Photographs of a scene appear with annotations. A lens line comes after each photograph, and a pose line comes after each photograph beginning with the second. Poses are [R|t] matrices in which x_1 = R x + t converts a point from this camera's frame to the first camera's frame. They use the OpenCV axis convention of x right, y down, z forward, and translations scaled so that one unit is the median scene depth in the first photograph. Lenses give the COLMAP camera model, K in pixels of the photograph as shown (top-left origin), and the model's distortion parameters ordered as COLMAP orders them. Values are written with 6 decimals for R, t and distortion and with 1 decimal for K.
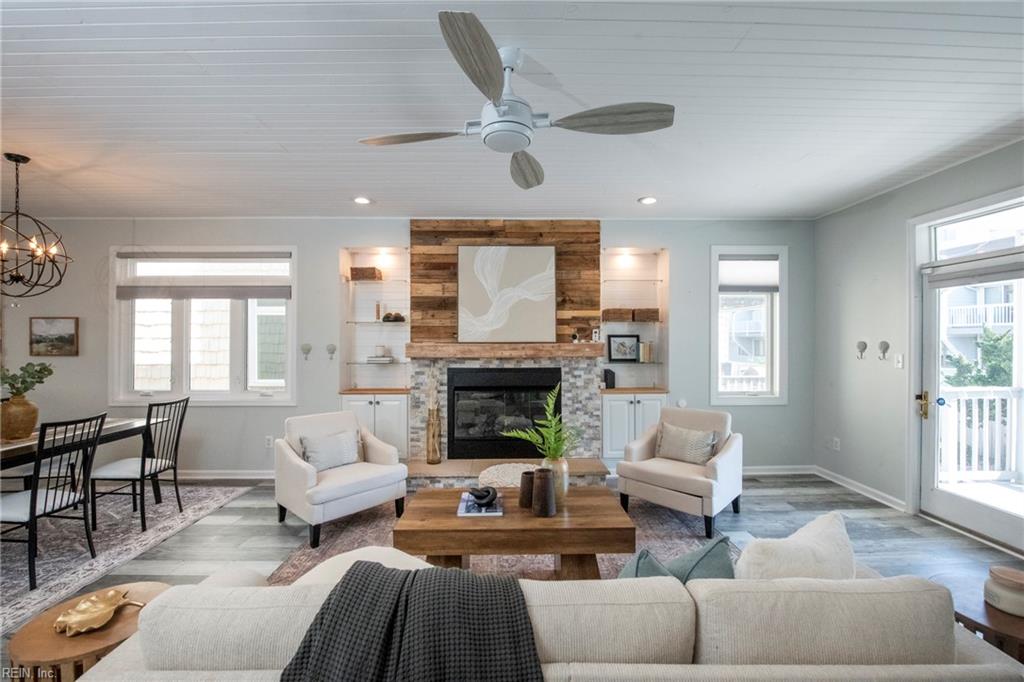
lens RADIAL K [[429.6, 0, 512.0], [0, 429.6, 341.0], [0, 0, 1]] dist [-0.017891, -0.000387]
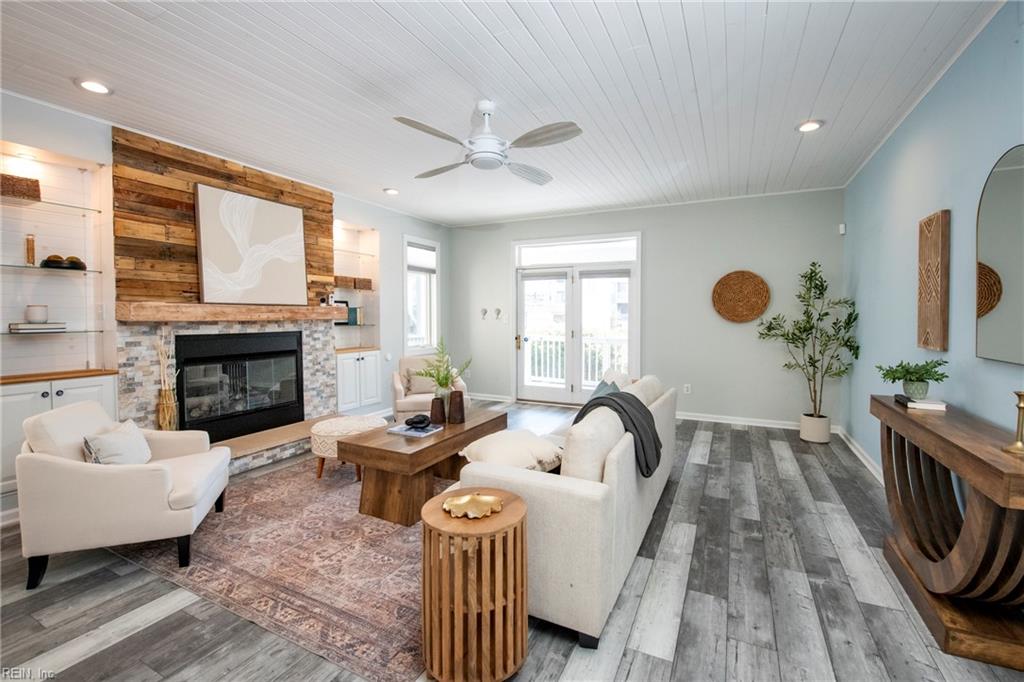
lens RADIAL K [[438.9, 0, 520.1], [0, 438.9, 328.3], [0, 0, 1]] dist [-0.019369, -0.000273]
pose [[0.453092, -0.023355, 0.891158, -0.569348], [-0.000650, 0.999648, 0.026529, 0.028498], [-0.891464, -0.012600, 0.452917, 0.083653]]
